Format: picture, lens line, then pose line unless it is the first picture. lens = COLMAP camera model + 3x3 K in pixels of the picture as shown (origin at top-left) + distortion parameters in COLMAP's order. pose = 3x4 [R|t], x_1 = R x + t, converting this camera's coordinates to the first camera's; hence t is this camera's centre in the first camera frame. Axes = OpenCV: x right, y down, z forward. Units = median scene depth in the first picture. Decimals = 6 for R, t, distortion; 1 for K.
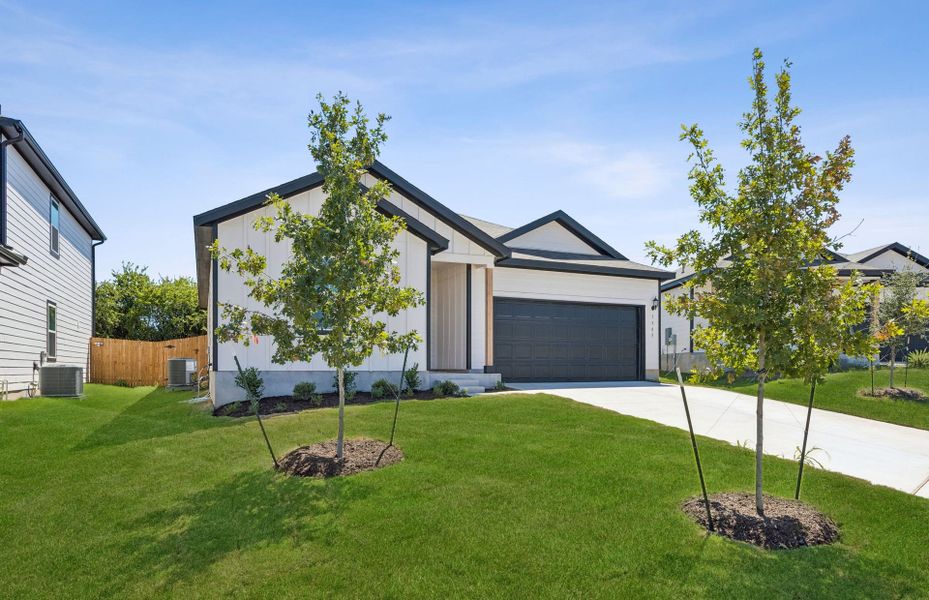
lens RADIAL K [[578.6, 0, 462.0], [0, 578.6, 375.0], [0, 0, 1]] dist [0.003399, -0.000039]
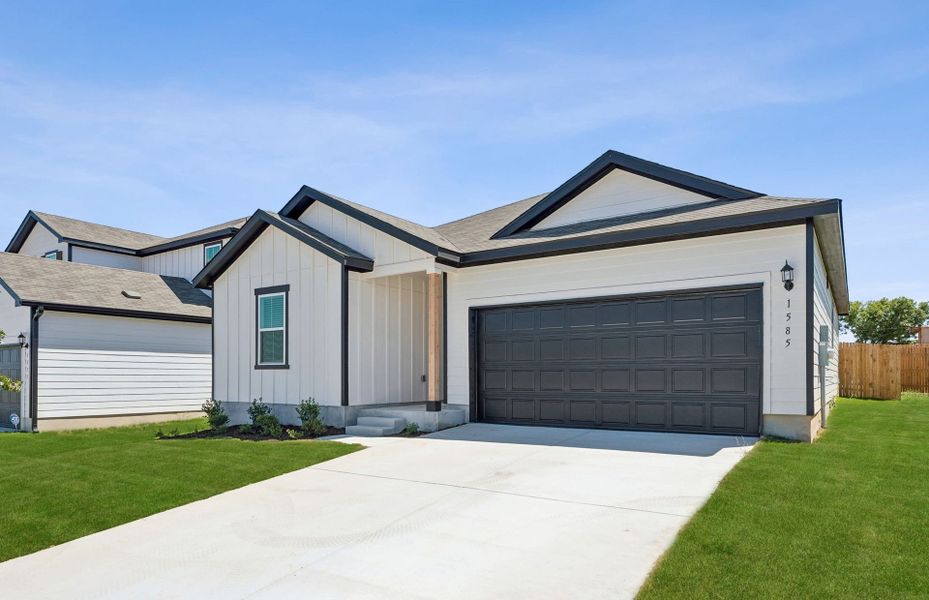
lens RADIAL K [[578.6, 0, 462.0], [0, 578.6, 375.0], [0, 0, 1]] dist [0.003399, -0.000039]
pose [[0.525987, -0.007450, -0.850460, 0.602896], [-0.010316, 0.999832, -0.015139, -0.033403], [0.850430, 0.016736, 0.525822, 0.536754]]
